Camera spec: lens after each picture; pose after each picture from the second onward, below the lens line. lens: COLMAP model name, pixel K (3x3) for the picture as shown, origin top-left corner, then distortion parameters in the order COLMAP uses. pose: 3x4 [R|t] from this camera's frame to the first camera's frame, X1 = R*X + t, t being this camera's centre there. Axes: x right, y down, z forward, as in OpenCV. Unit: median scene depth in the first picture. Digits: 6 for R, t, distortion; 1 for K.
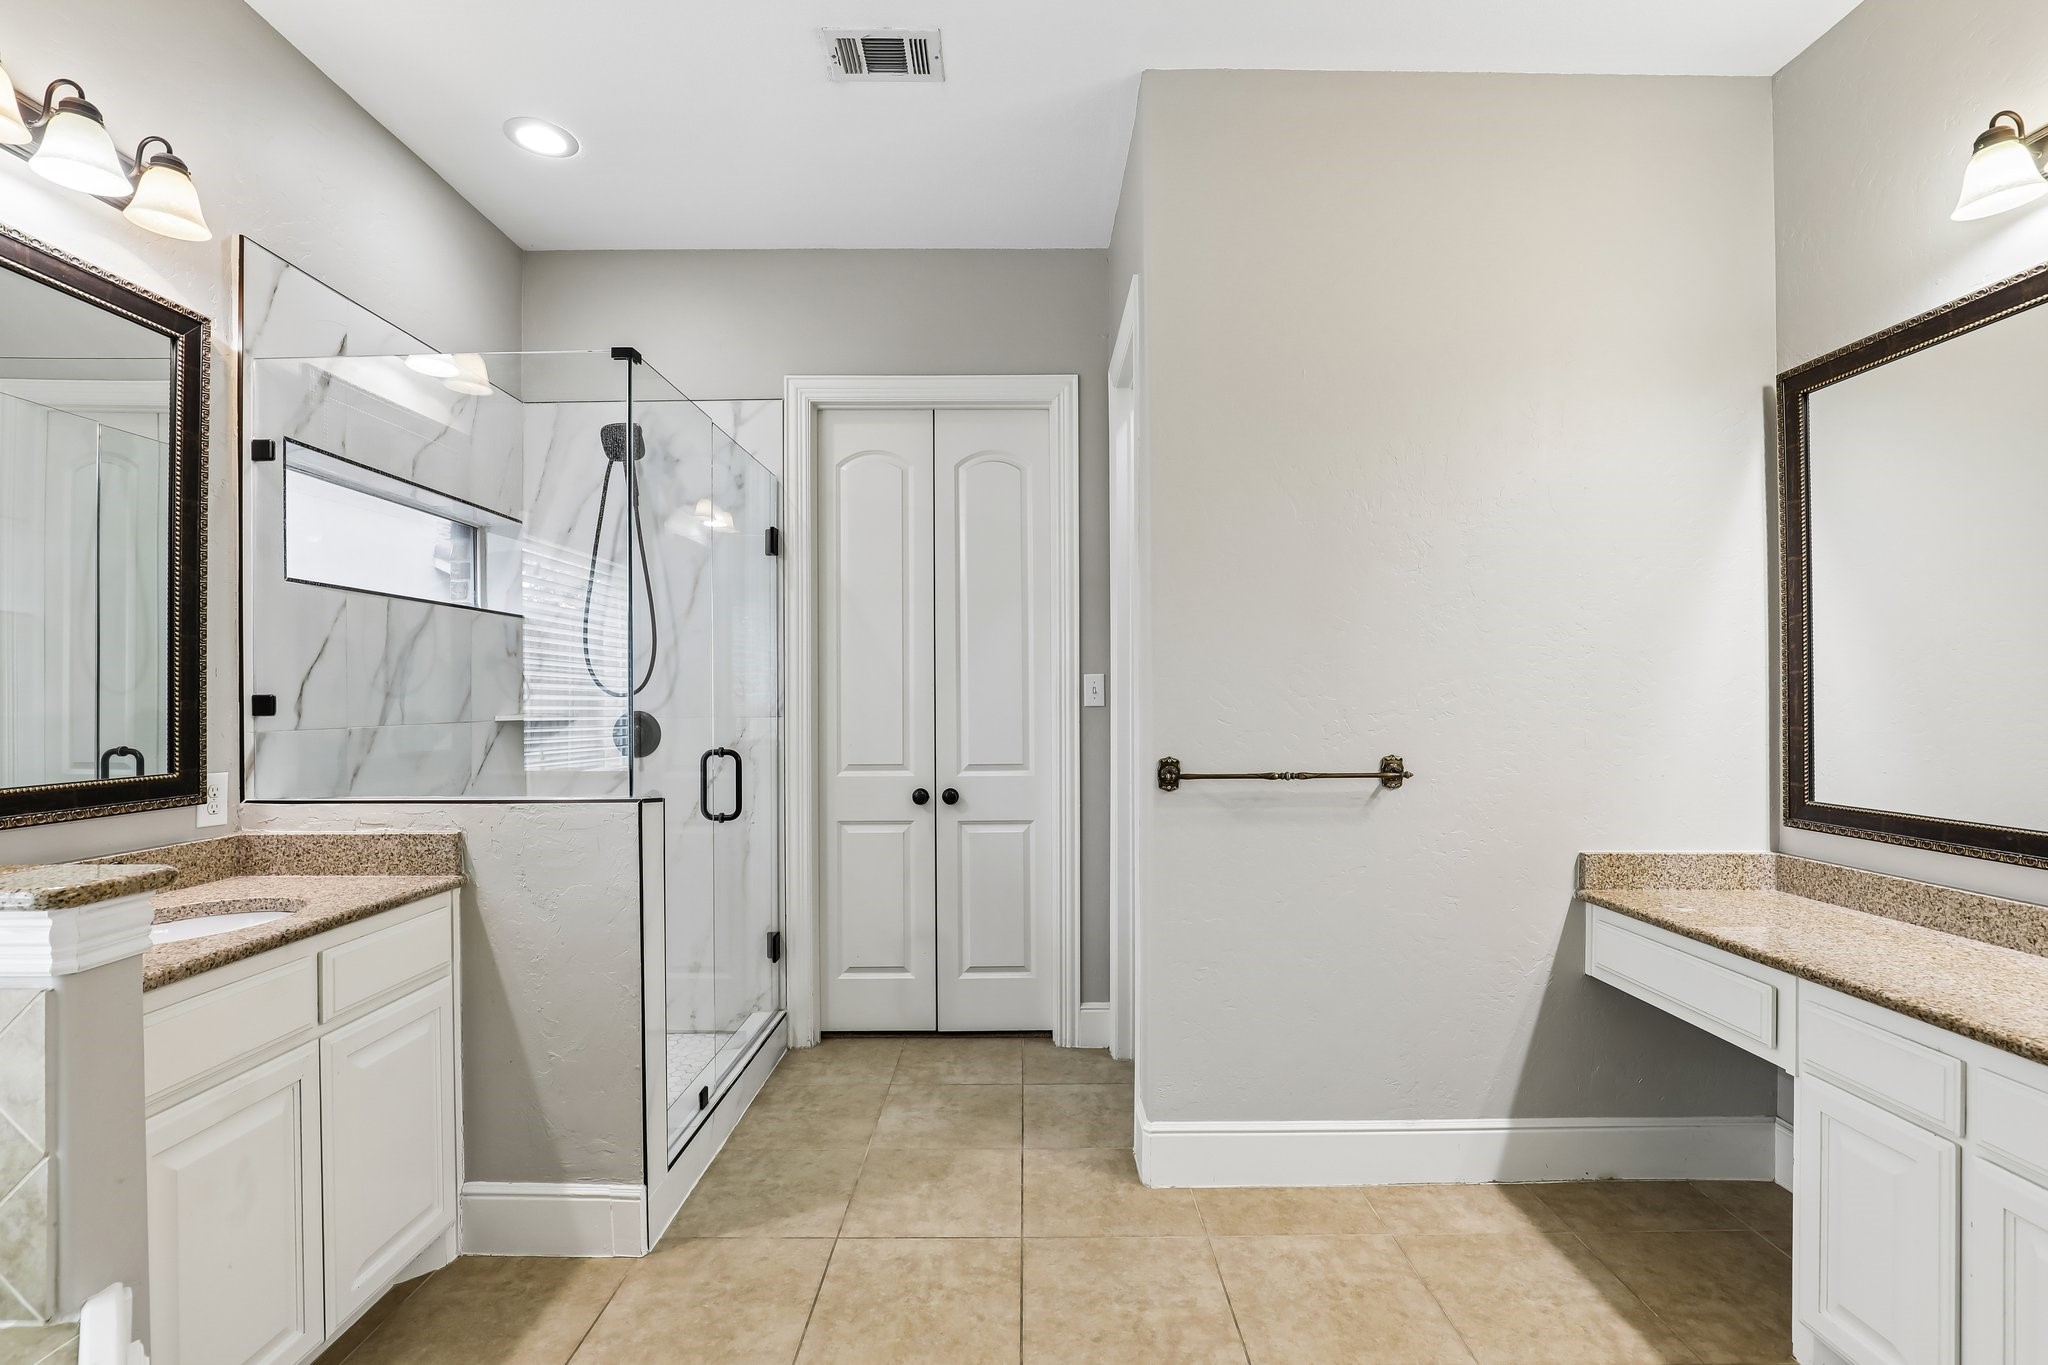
lens RADIAL K [[930.9, 0, 1026.1], [0, 930.9, 692.7], [0, 0, 1]] dist [-0.026198, 0.007168]
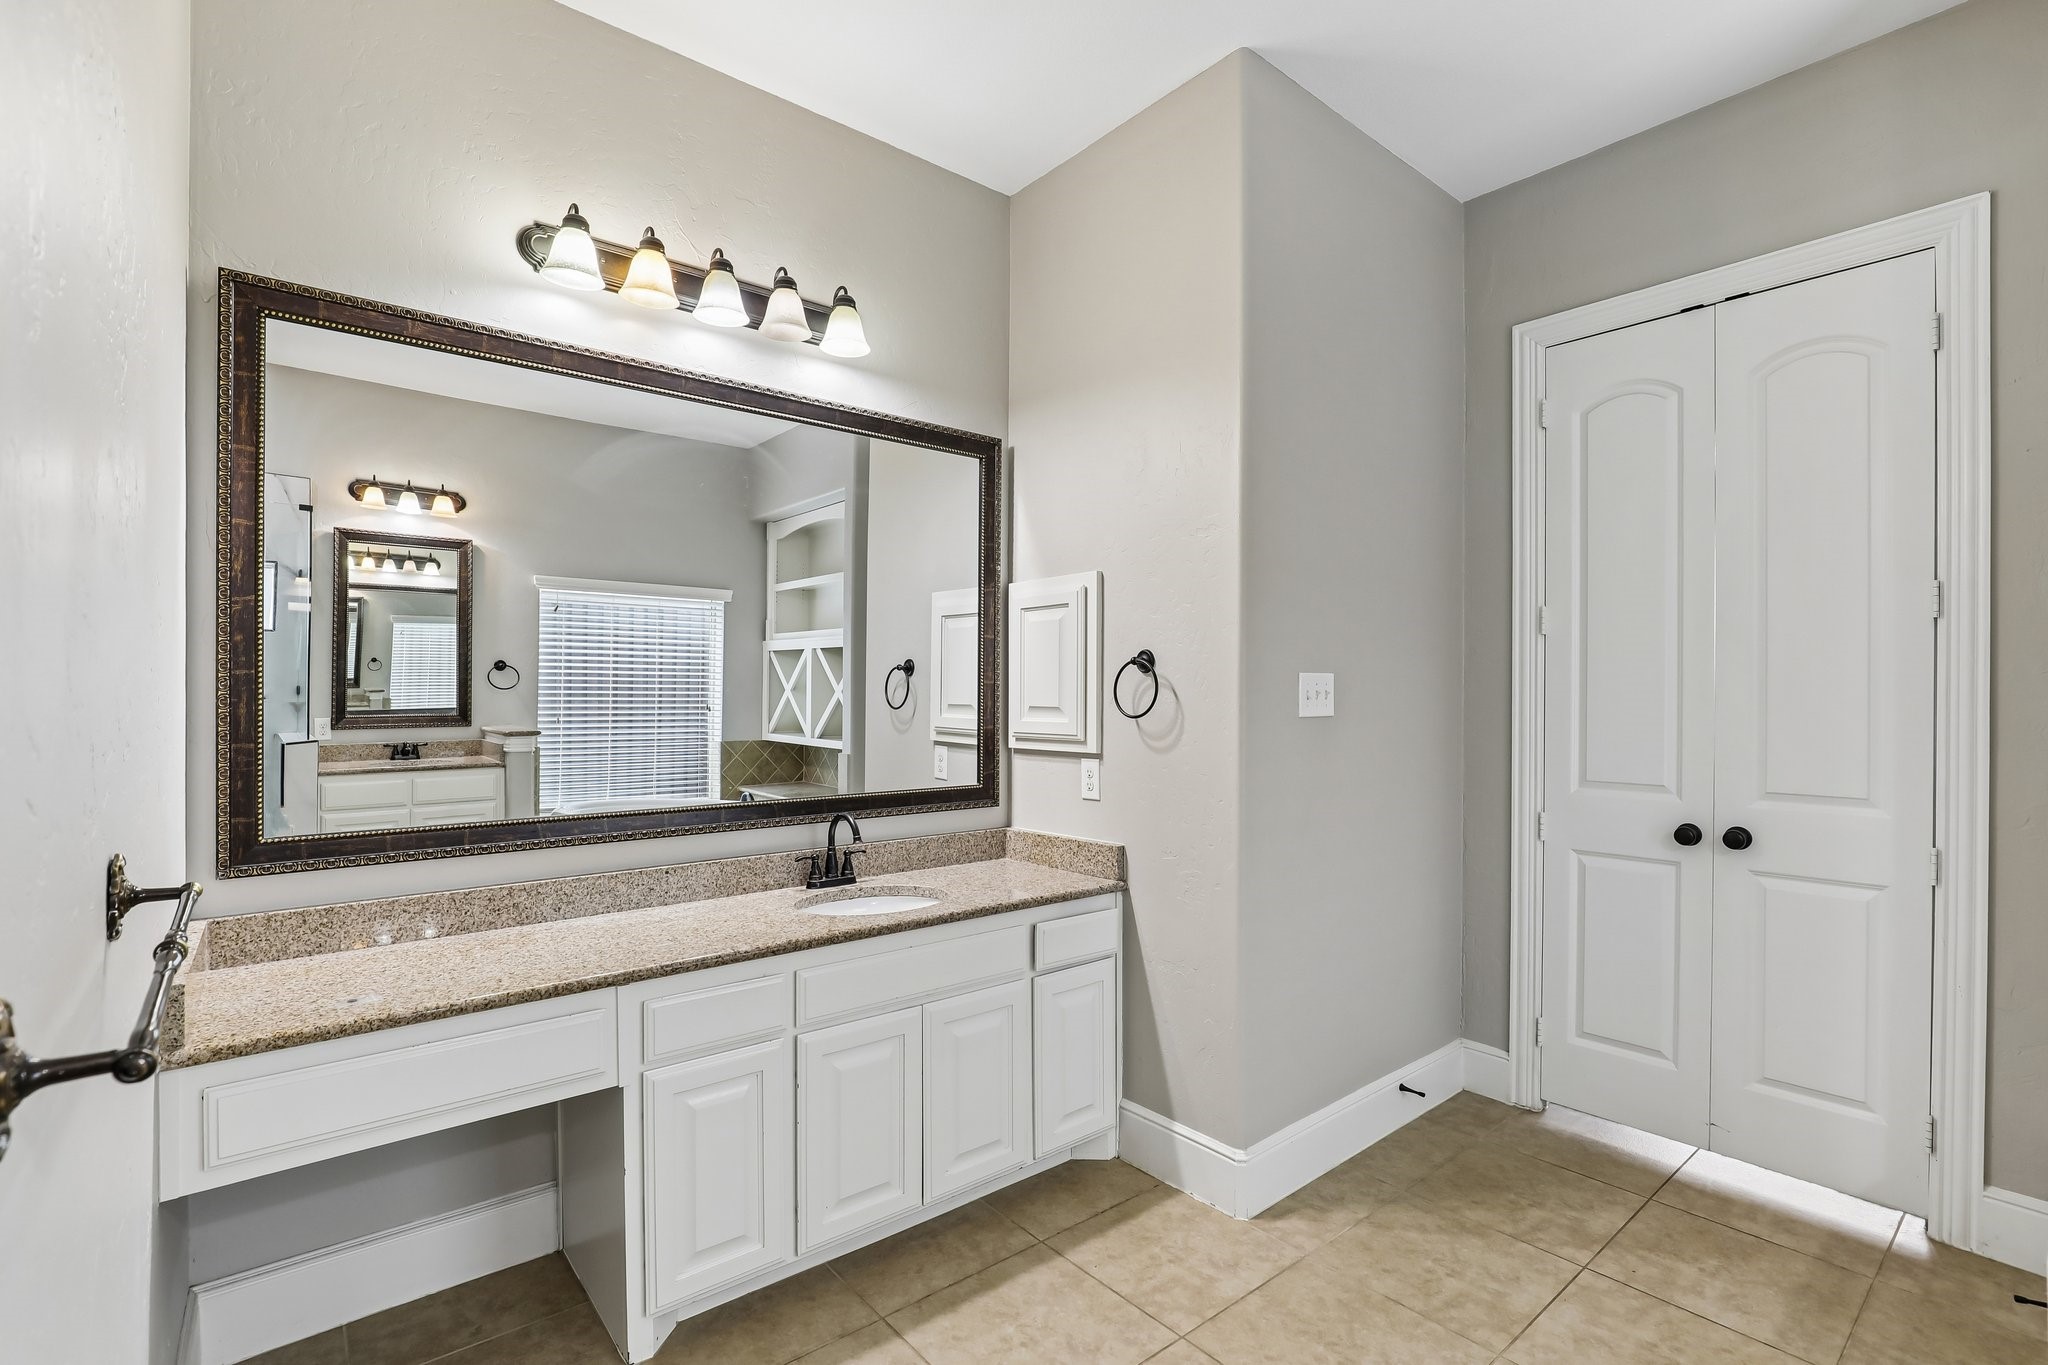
lens RADIAL K [[930.9, 0, 1026.7], [0, 930.9, 692.5], [0, 0, 1]] dist [-0.026198, 0.007168]
pose [[-0.640759, 0.002301, 0.767738, -0.139936], [-0.004582, 0.999966, -0.006822, -0.003390], [-0.767728, -0.007889, -0.640727, 0.848926]]
